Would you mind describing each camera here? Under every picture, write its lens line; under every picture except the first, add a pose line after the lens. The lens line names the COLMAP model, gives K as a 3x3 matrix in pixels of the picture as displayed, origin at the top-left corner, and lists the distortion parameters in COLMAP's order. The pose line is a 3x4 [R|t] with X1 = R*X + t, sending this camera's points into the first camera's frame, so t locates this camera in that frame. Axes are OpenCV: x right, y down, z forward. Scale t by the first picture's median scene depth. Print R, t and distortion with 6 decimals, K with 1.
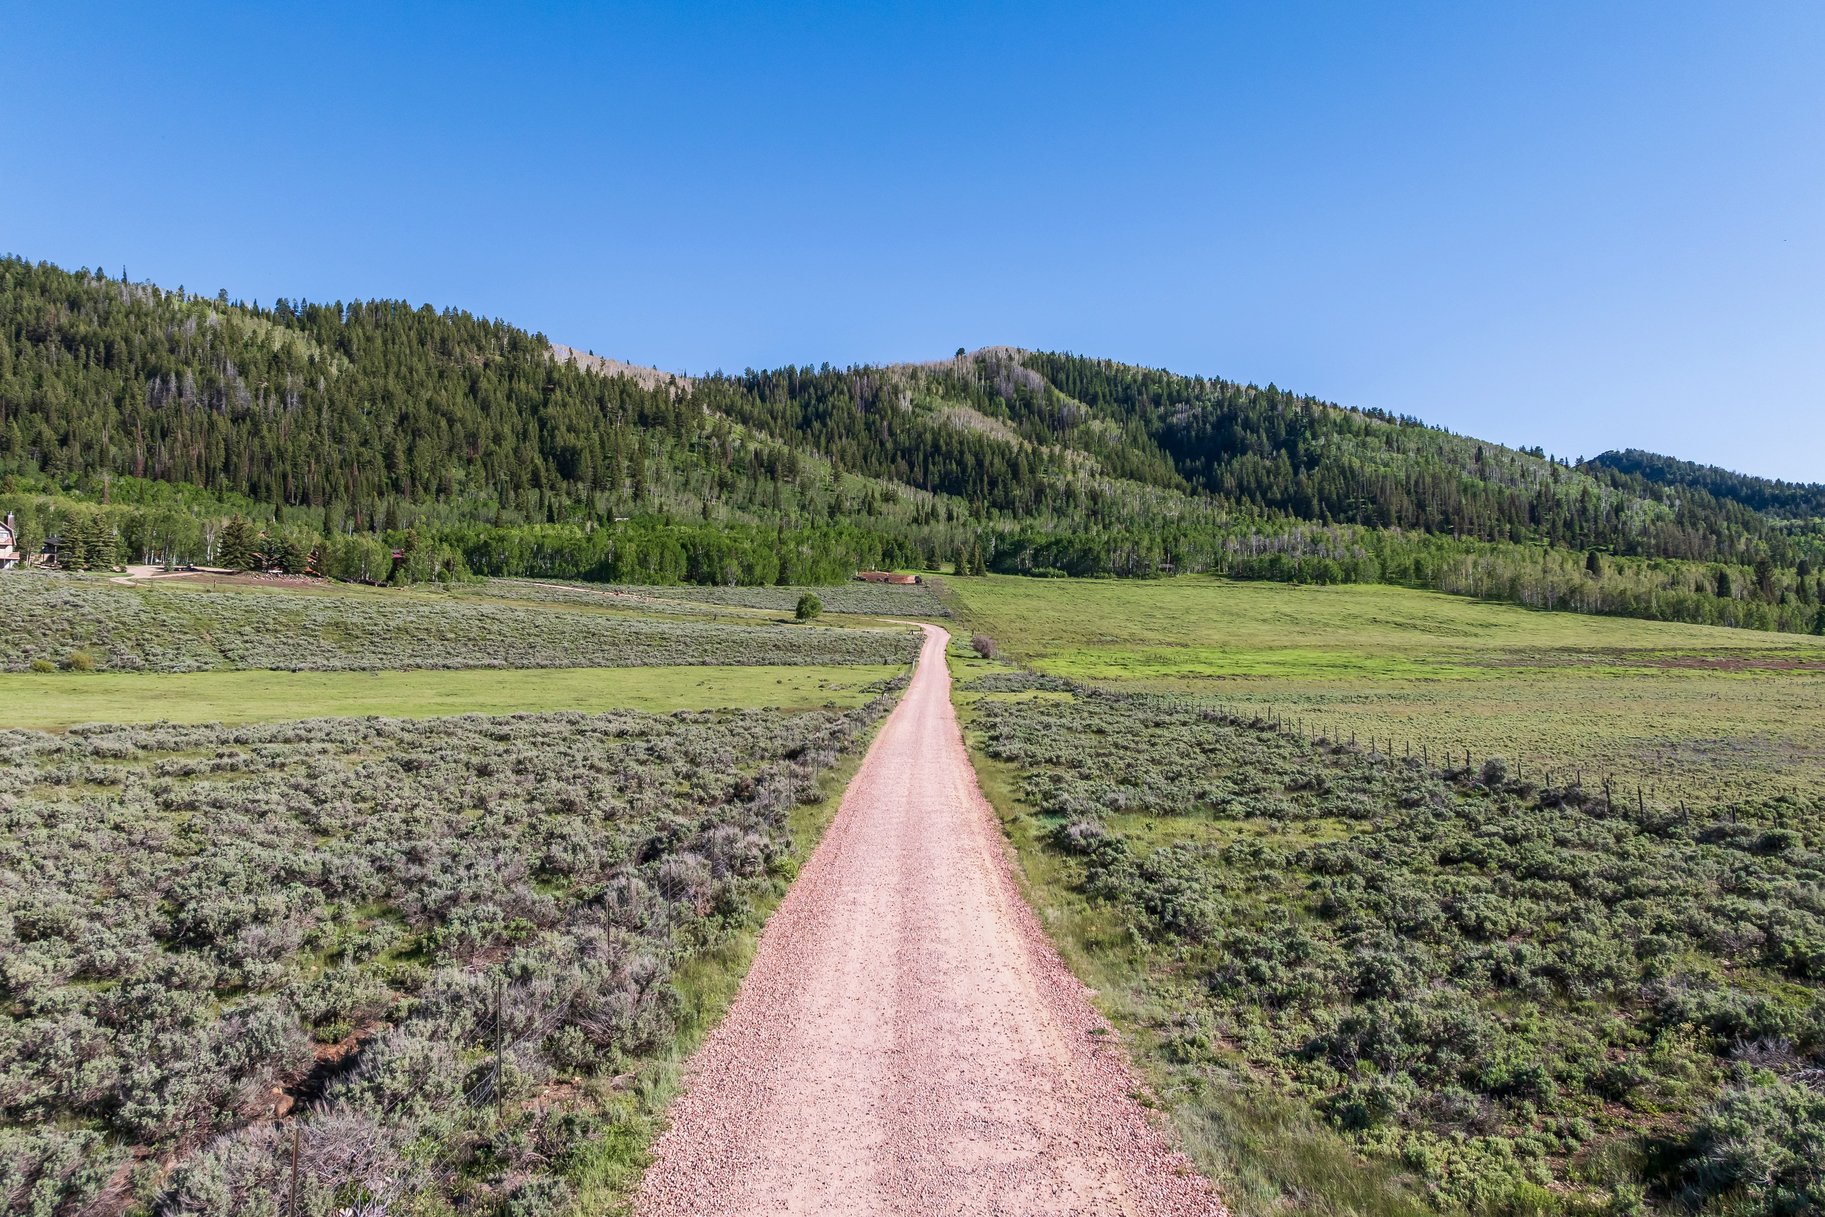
lens RADIAL K [[1281.0, 0, 915.3], [0, 1281.0, 555.0], [0, 0, 1]] dist [-0.057928, 0.025678]
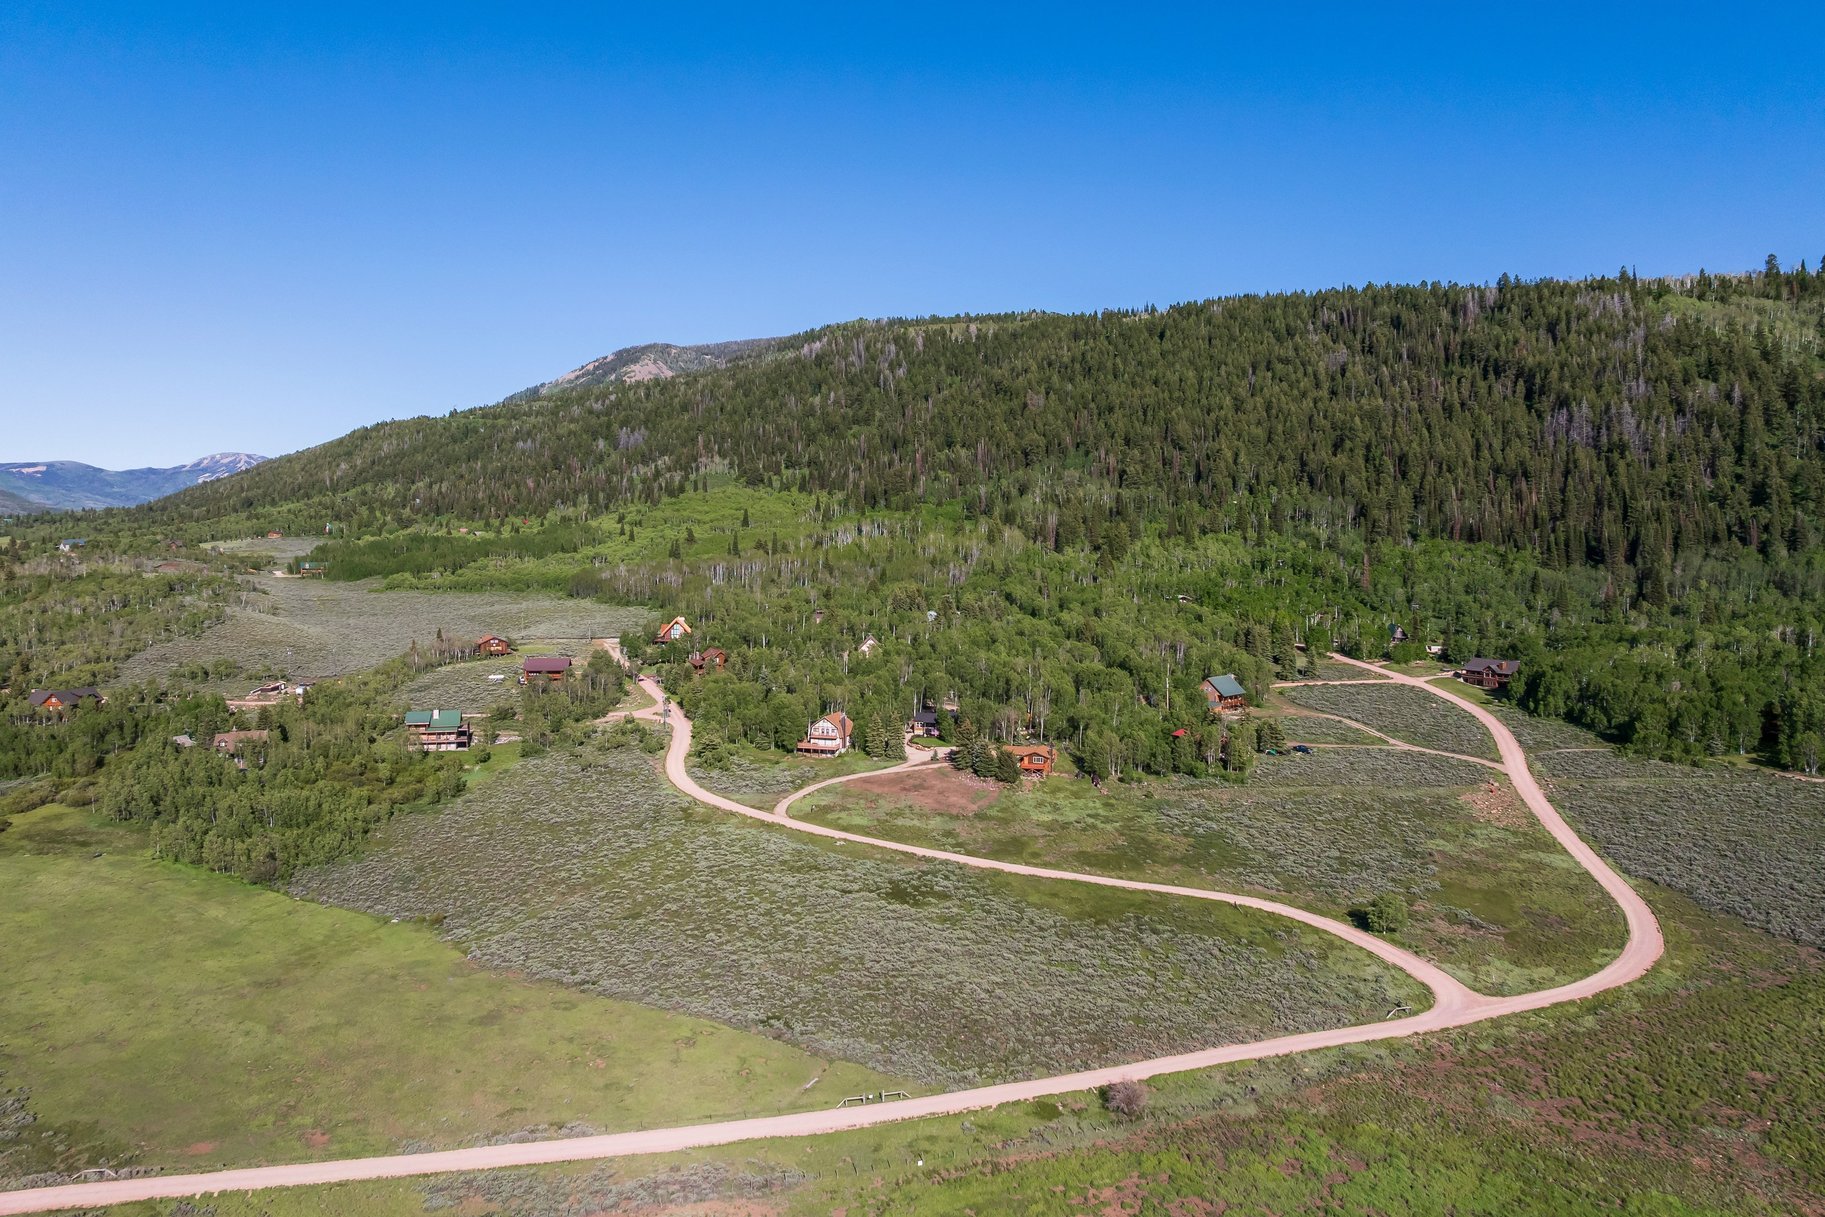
lens RADIAL K [[1281.0, 0, 915.3], [0, 1281.0, 555.0], [0, 0, 1]] dist [-0.057928, 0.025678]
pose [[0.253563, 0.021516, -0.967080, 0.206515], [0.052622, 0.997965, 0.036000, -0.077202], [0.965887, -0.060018, 0.251914, 0.211641]]
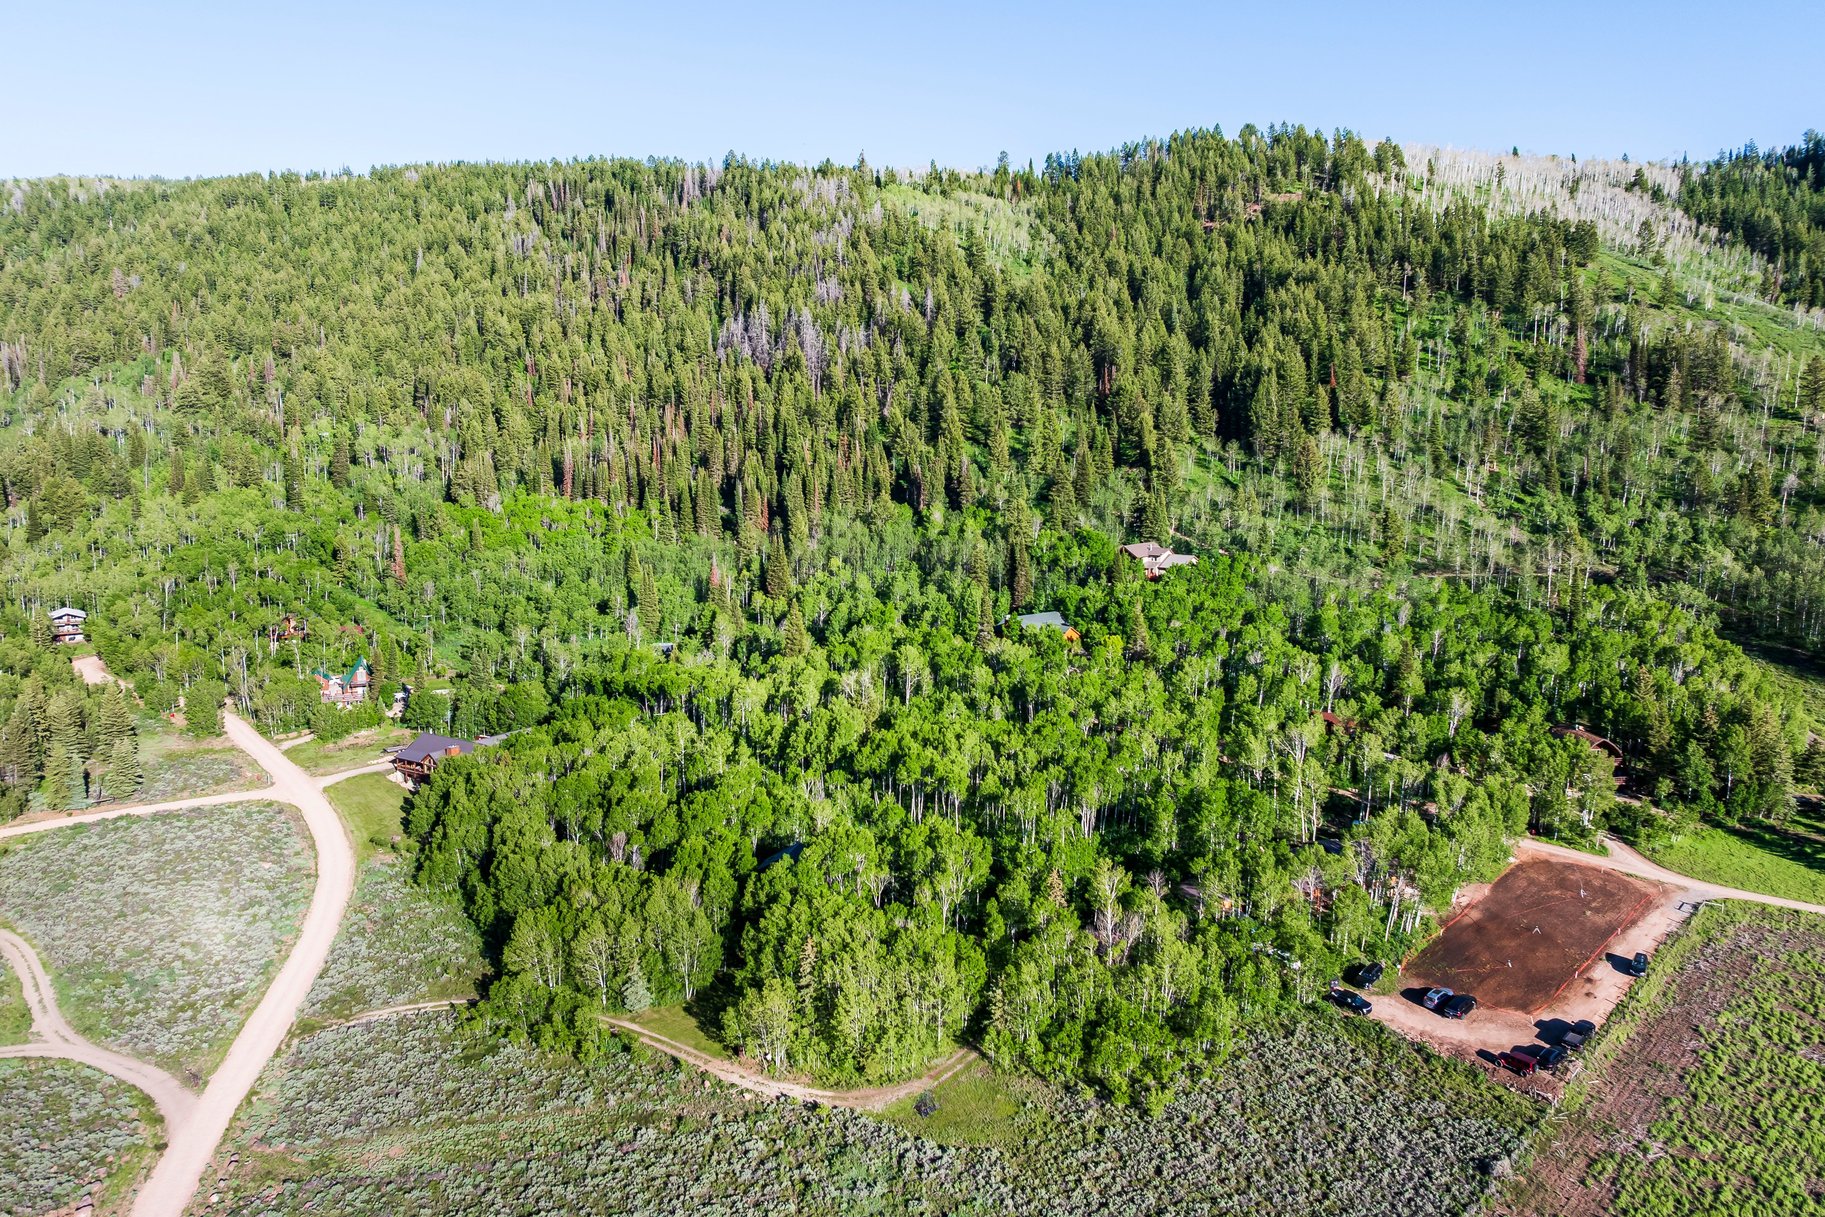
lens RADIAL K [[1281.0, 0, 915.3], [0, 1281.0, 555.0], [0, 0, 1]] dist [-0.057928, 0.025678]
pose [[0.669575, 0.073817, -0.739067, 0.067347], [0.045958, 0.989025, 0.140419, -0.086056], [0.741321, -0.127987, 0.658834, 0.457361]]
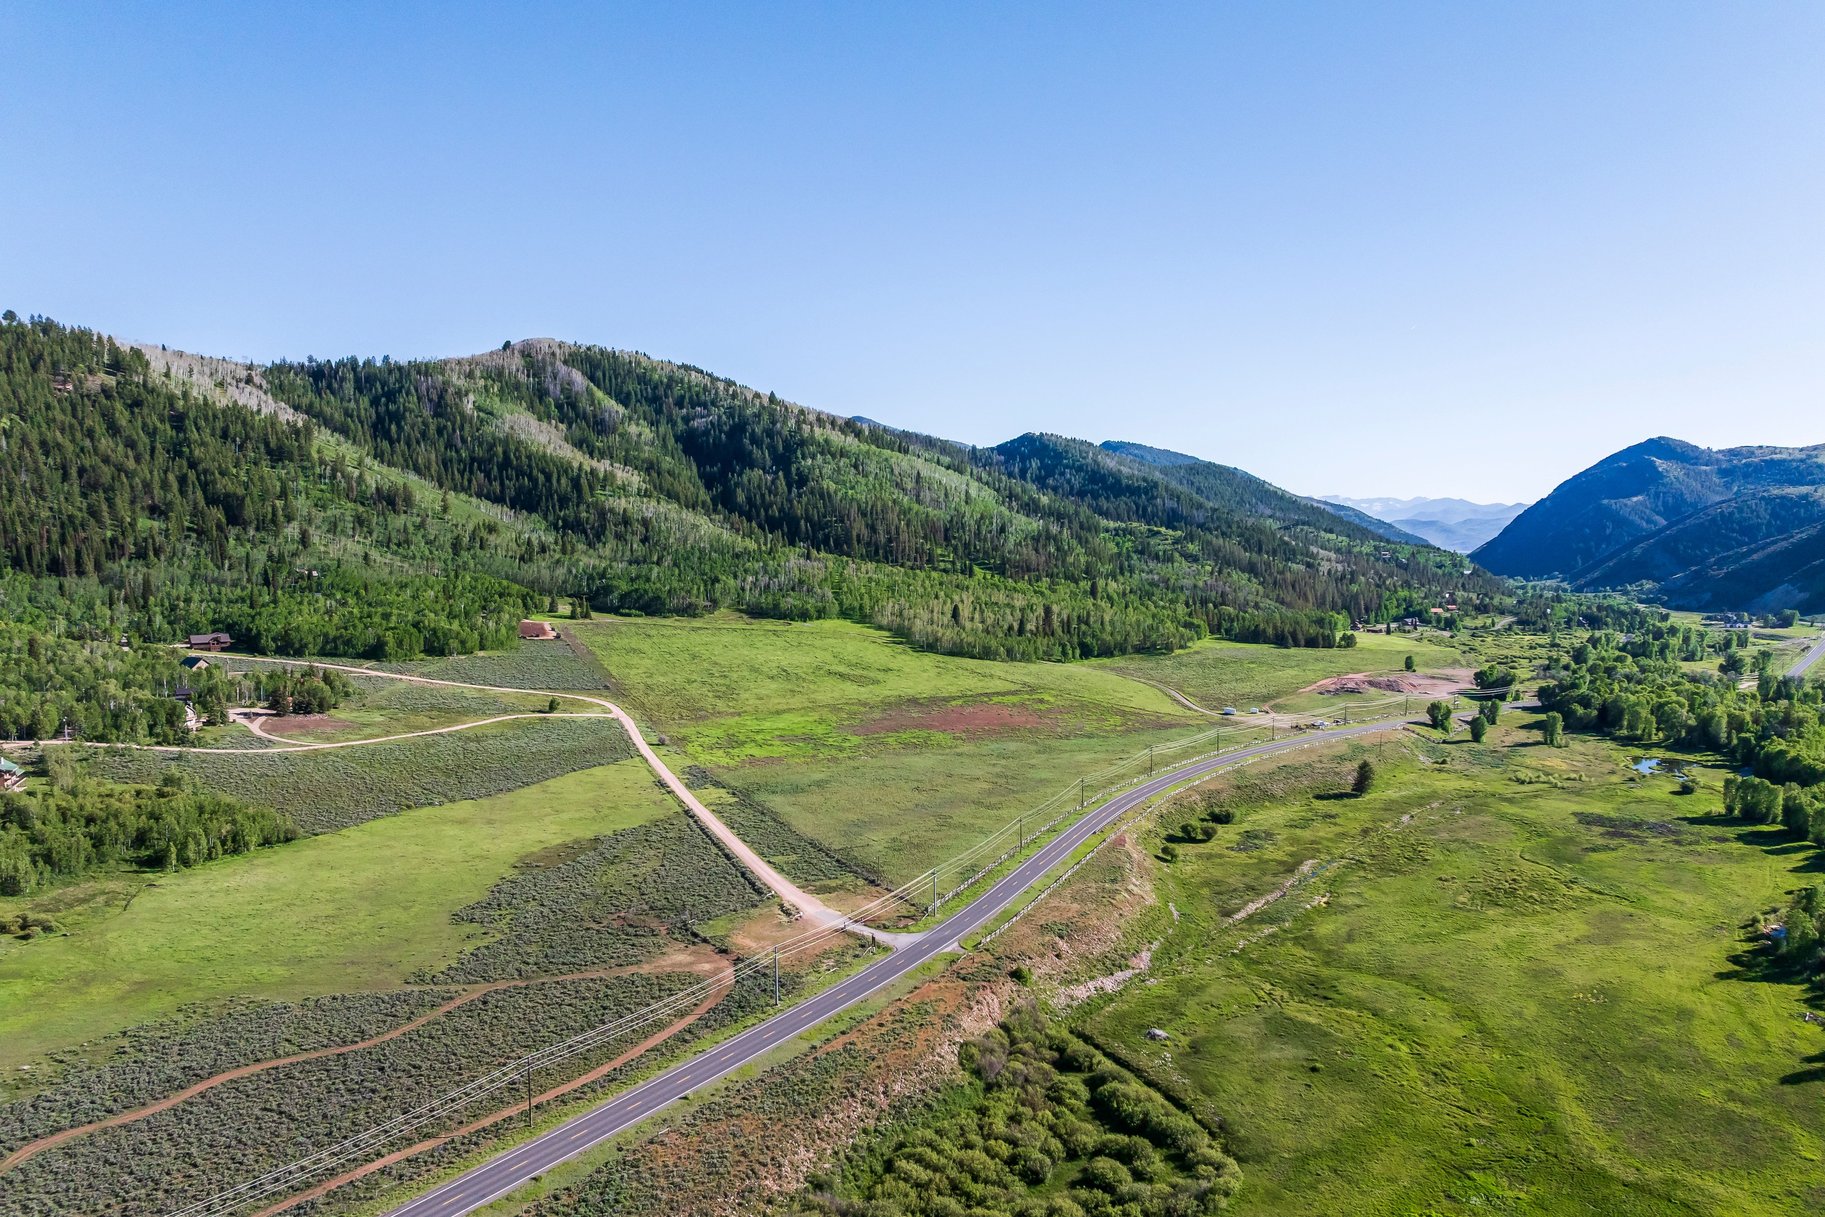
lens RADIAL K [[1283.6, 0, 912.5], [0, 1283.6, 608.5], [0, 0, 1]] dist [-0.024624, -0.002382]
pose [[0.925879, -0.018974, 0.377344, -0.119925], [-0.029410, 0.992088, 0.122047, -0.138502], [-0.376675, -0.124099, 0.917995, -0.390065]]
